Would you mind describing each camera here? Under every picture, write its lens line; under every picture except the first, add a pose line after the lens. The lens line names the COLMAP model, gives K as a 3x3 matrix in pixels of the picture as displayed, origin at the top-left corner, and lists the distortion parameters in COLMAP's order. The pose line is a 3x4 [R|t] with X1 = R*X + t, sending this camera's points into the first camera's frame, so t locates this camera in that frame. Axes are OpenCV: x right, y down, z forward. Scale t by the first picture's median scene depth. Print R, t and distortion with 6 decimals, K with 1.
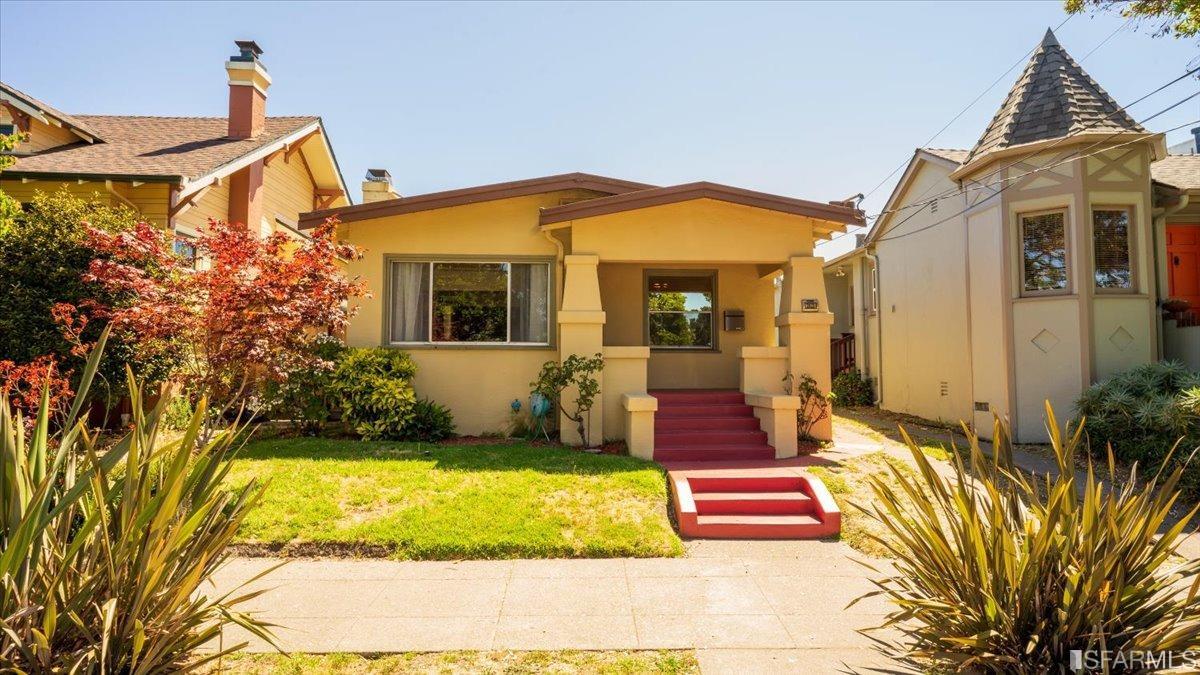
lens RADIAL K [[653.0, 0, 599.6], [0, 653.0, 336.8], [0, 0, 1]] dist [-0.053453, 0.038821]
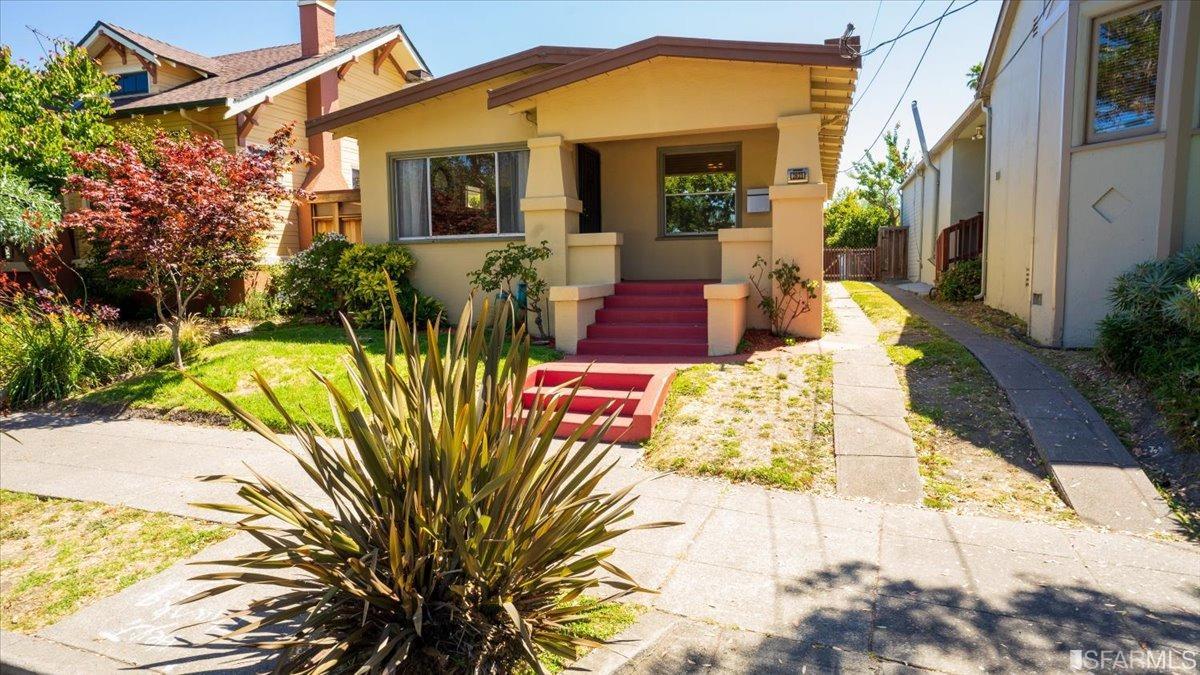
lens RADIAL K [[653.0, 0, 599.6], [0, 653.0, 336.8], [0, 0, 1]] dist [-0.053453, 0.038821]
pose [[0.934229, 0.020283, -0.356097, 0.376327], [0.034572, 0.988531, 0.147006, 0.023864], [0.354995, -0.149648, 0.922813, 0.118681]]
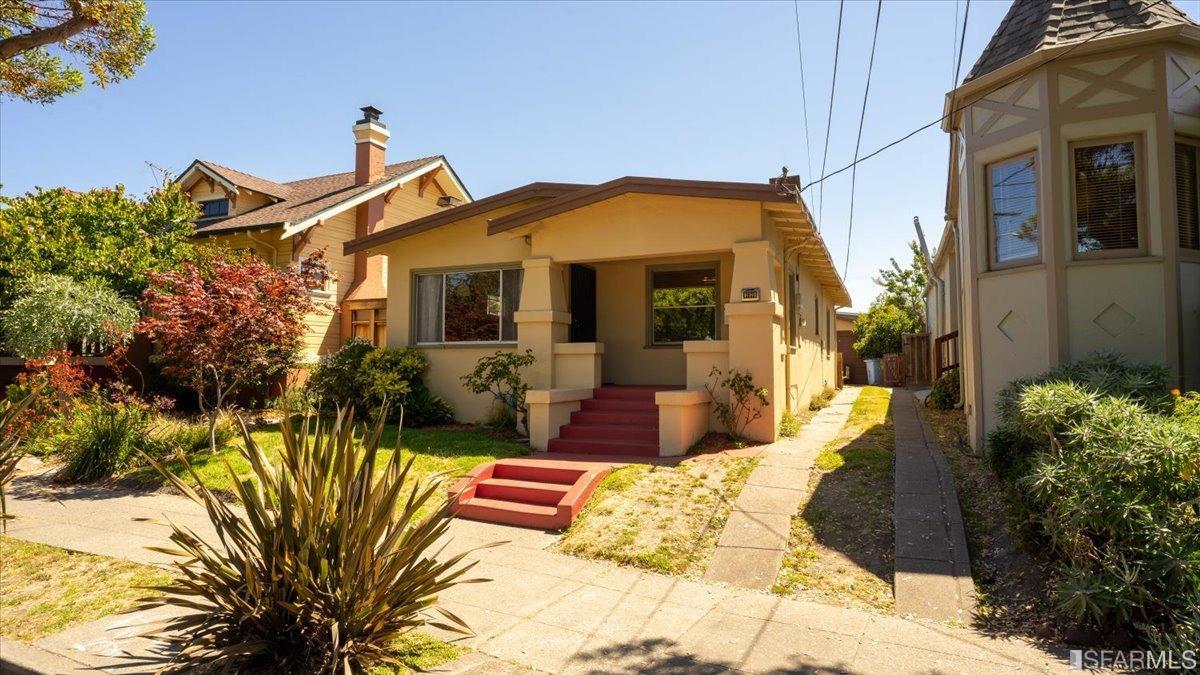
lens RADIAL K [[653.0, 0, 599.6], [0, 653.0, 336.8], [0, 0, 1]] dist [-0.053453, 0.038821]
pose [[0.896762, -0.022547, -0.441938, 0.525595], [0.022271, 0.999735, -0.005815, 0.011767], [0.441952, -0.004628, 0.897027, 0.077672]]
